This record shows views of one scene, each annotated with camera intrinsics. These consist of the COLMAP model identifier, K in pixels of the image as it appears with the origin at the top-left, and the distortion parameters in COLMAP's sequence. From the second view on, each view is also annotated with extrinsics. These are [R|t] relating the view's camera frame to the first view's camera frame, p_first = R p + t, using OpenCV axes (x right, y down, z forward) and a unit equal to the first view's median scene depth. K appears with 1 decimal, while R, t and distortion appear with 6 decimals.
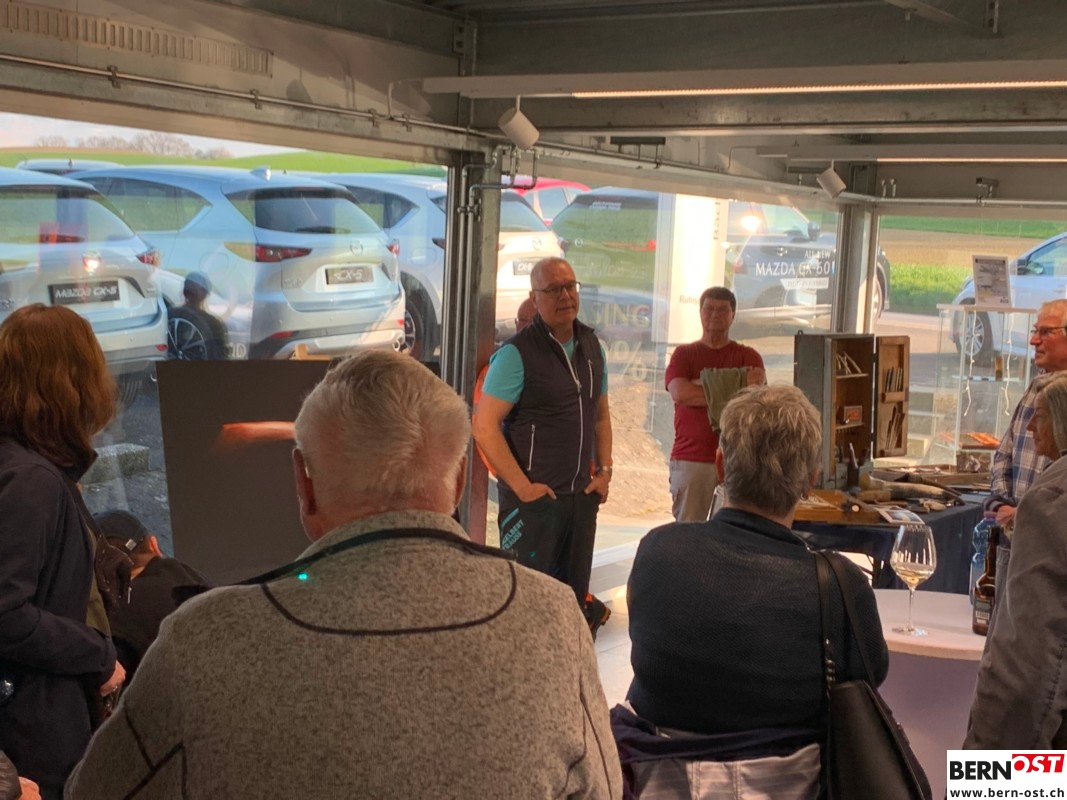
lens RADIAL K [[1615.8, 0, 533.5], [0, 1615.8, 400.0], [0, 0, 1]] dist [0.113000, -0.077879]
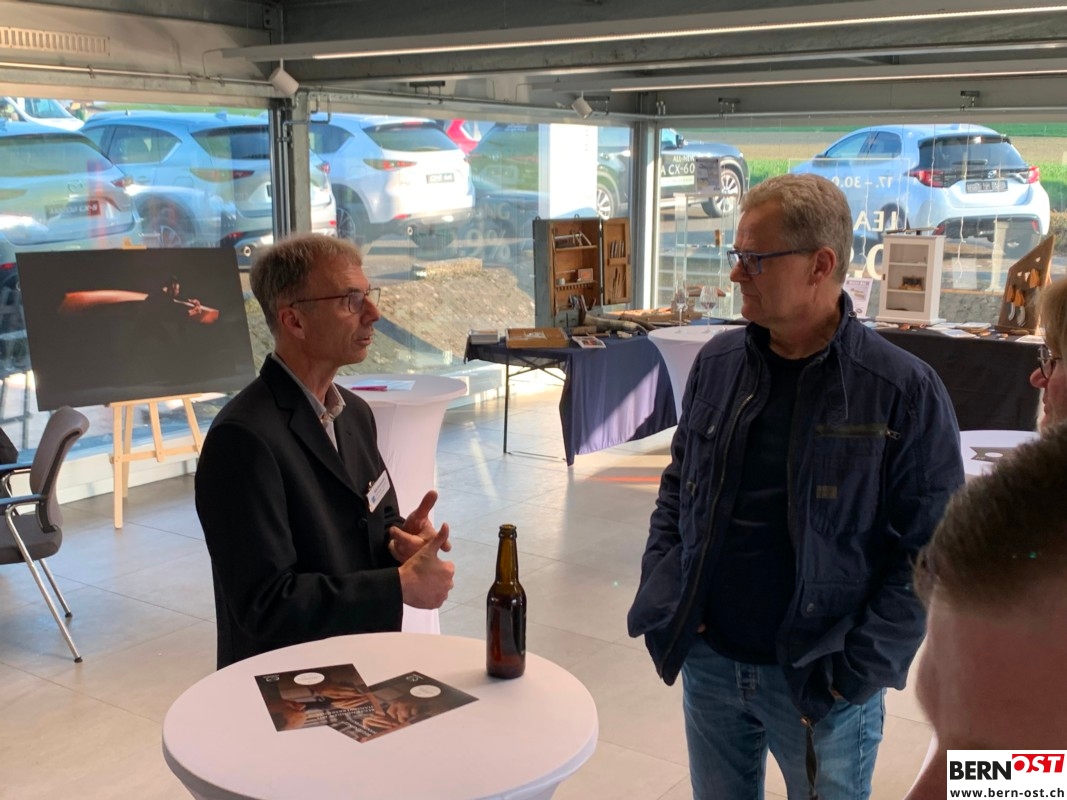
lens RADIAL K [[1270.7, 0, 533.4], [0, 1270.7, 372.1], [0, 0, 1]] dist [0.211856, -0.679002]
pose [[0.998046, -0.036248, -0.050899, 0.183271], [0.039691, 0.996872, 0.068347, 0.013960], [0.048263, -0.070234, 0.996362, -0.103033]]
